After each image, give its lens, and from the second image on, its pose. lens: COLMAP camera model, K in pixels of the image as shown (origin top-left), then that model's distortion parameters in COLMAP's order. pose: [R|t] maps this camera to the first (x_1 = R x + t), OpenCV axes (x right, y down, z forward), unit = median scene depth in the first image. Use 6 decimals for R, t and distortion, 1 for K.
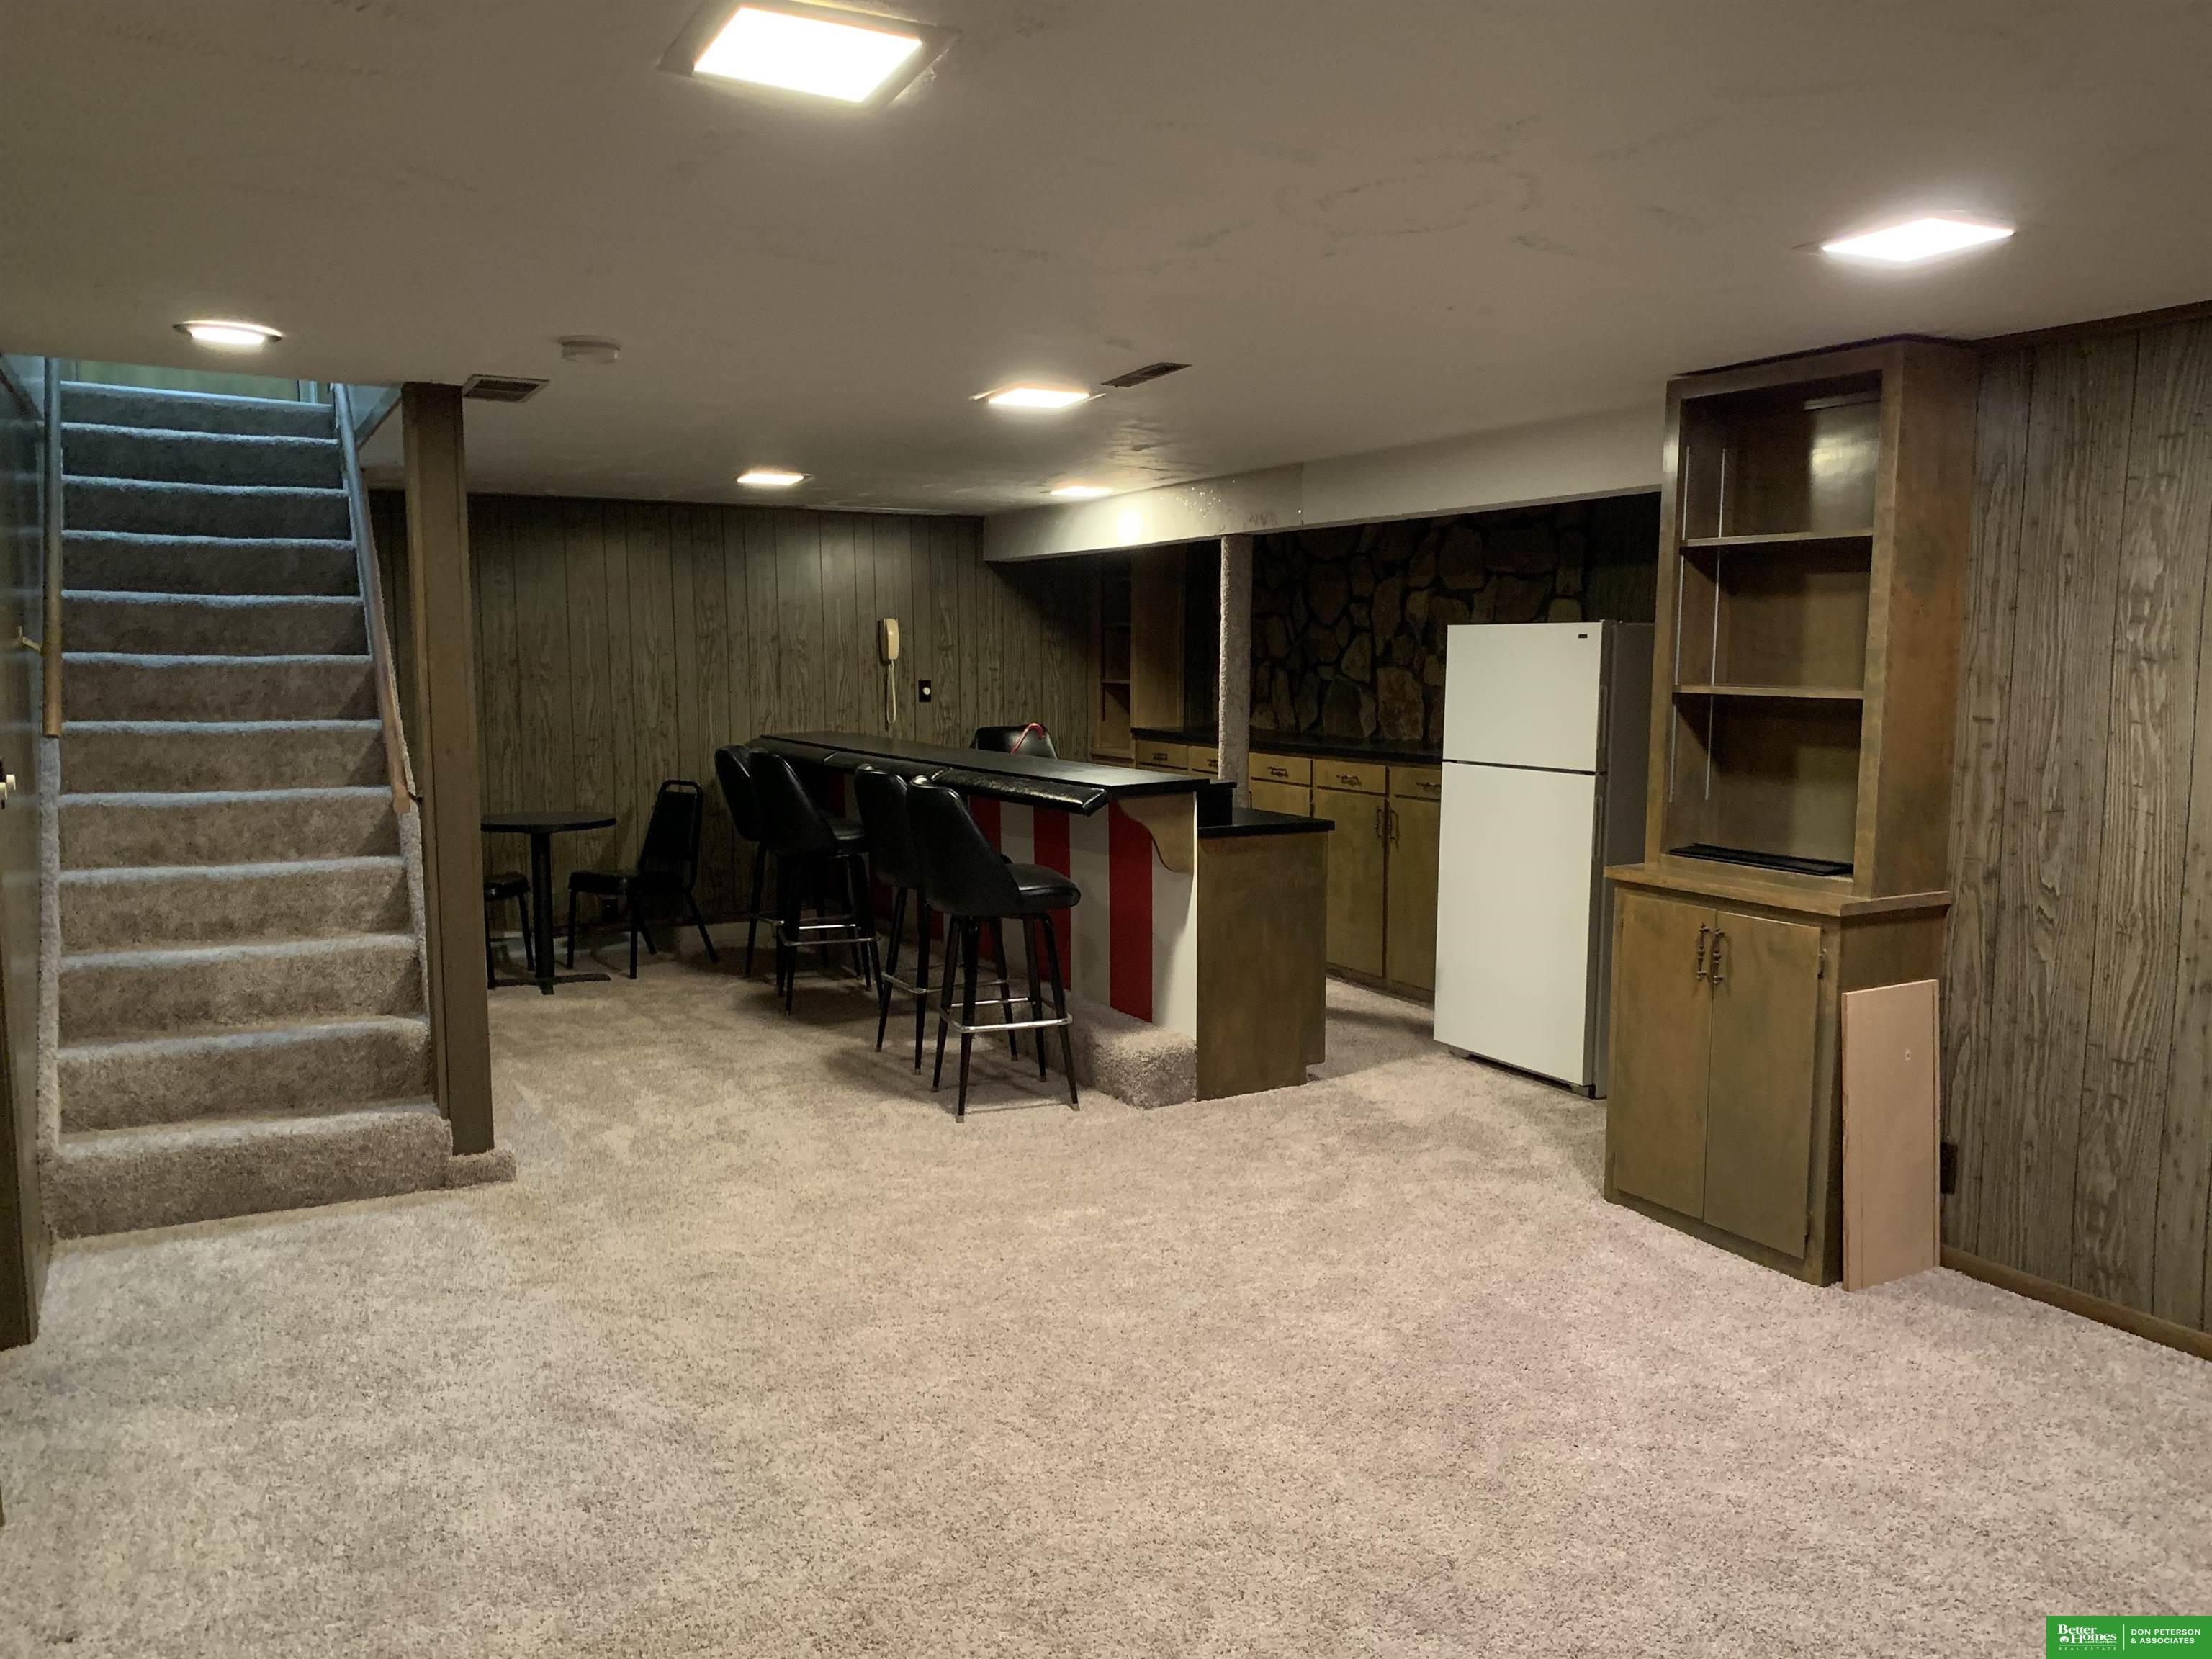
lens RADIAL K [[1671.3, 0, 1107.1], [0, 1671.3, 837.5], [0, 0, 1]] dist [-0.006347, -0.003800]
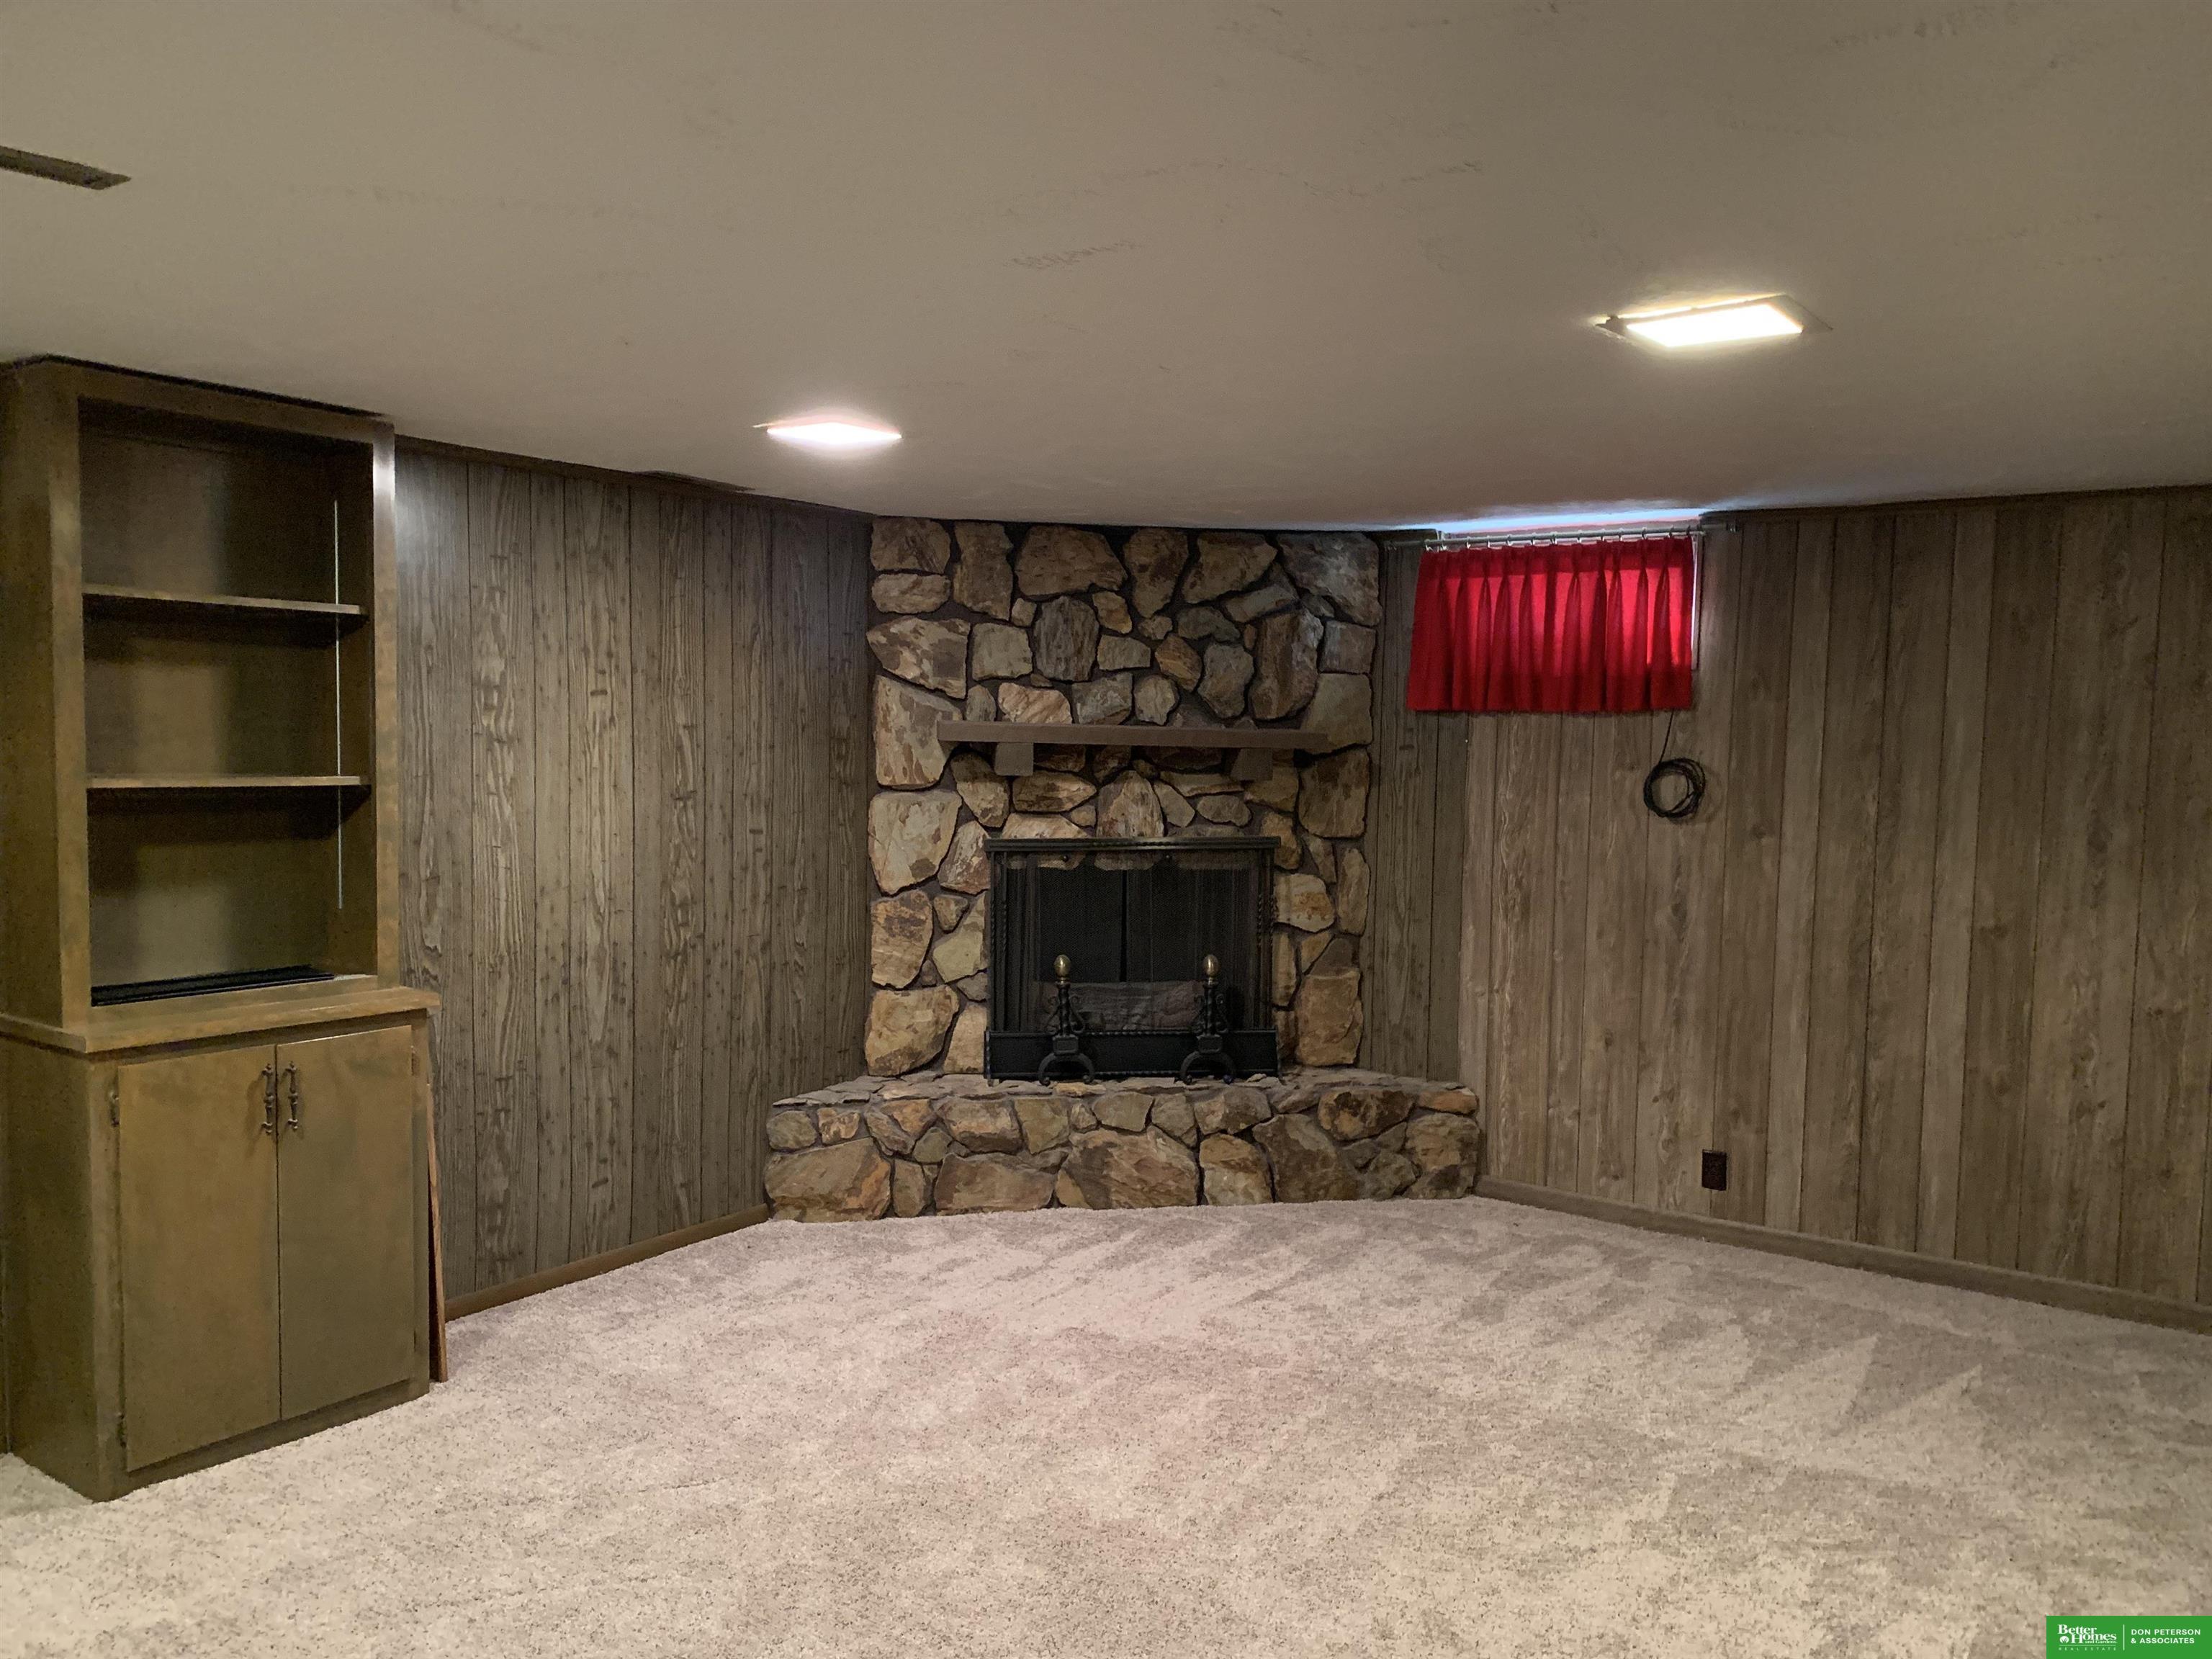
lens RADIAL K [[1671.3, 0, 1106.0], [0, 1671.3, 827.5], [0, 0, 1]] dist [-0.006347, -0.003800]
pose [[-0.445788, -0.066083, 0.892696, -0.633864], [0.076278, 0.990840, 0.111439, -0.142941], [-0.891883, 0.117771, -0.436664, 1.119139]]
